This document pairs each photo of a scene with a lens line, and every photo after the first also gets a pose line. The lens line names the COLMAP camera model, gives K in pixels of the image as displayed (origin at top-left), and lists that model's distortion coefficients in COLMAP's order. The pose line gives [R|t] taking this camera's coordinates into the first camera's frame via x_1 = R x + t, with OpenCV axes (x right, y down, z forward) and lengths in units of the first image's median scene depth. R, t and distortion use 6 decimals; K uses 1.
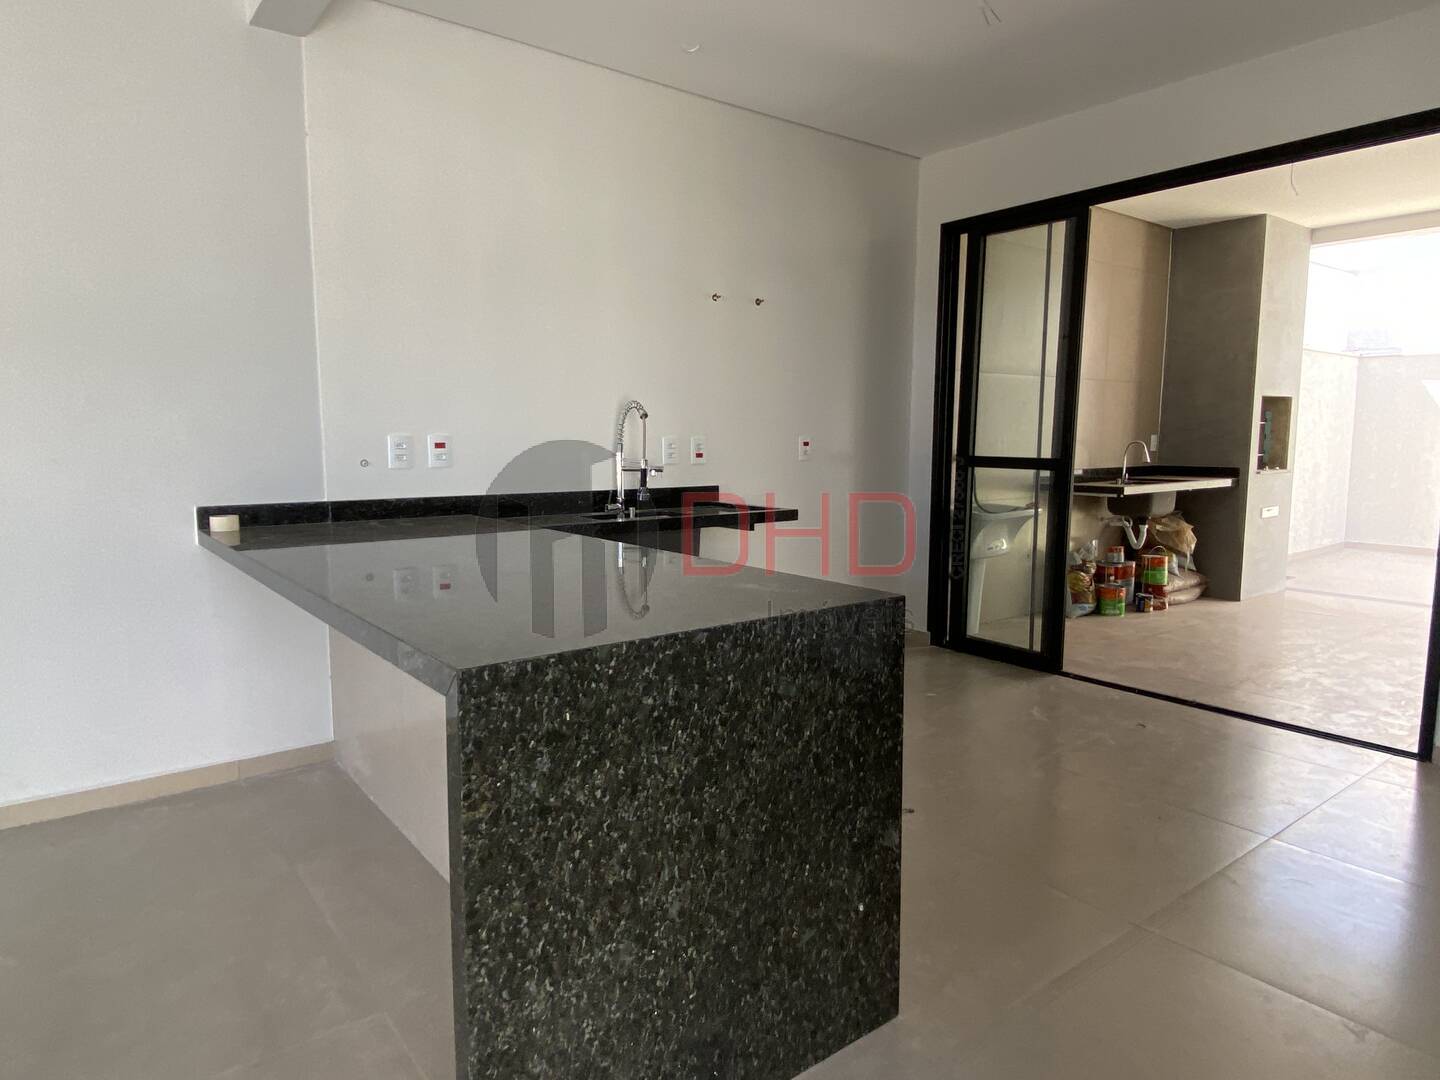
lens RADIAL K [[891.8, 0, 720.0], [0, 891.8, 540.0], [0, 0, 1]] dist [0.058344, -0.121277]
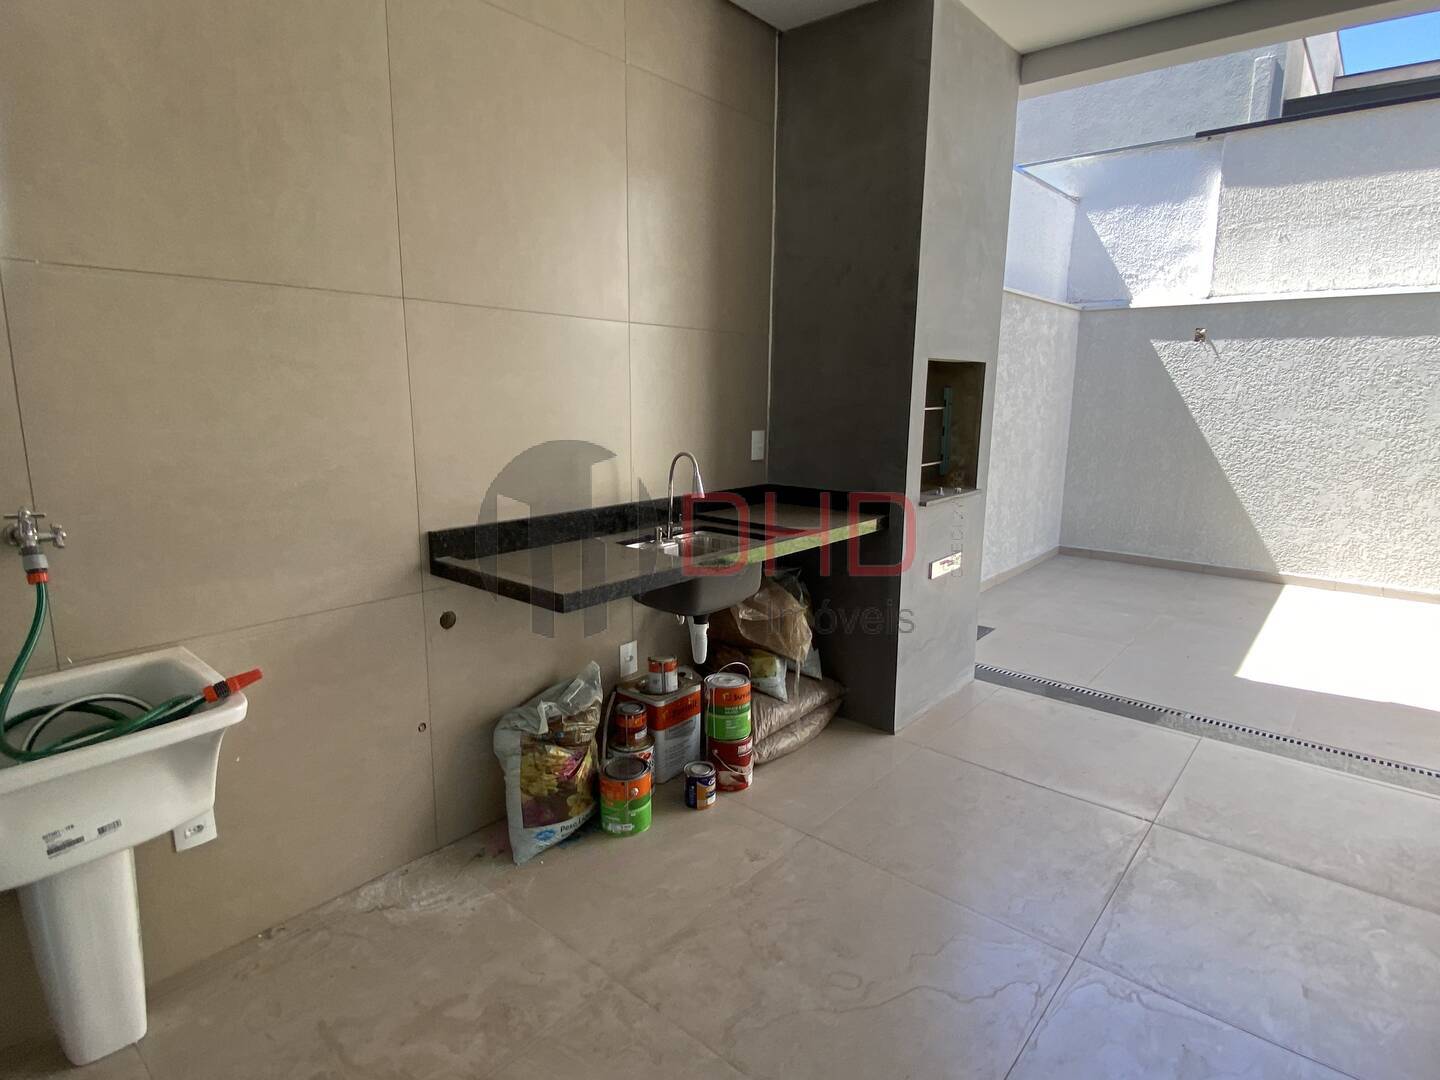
lens RADIAL K [[783.9, 0, 720.0], [0, 783.9, 540.0], [0, 0, 1]] dist [-0.007796, -0.002523]
pose [[0.977660, -0.035913, 0.207100, 0.380862], [0.020854, 0.997007, 0.074440, -0.091025], [-0.209154, -0.068458, 0.975484, 0.560621]]
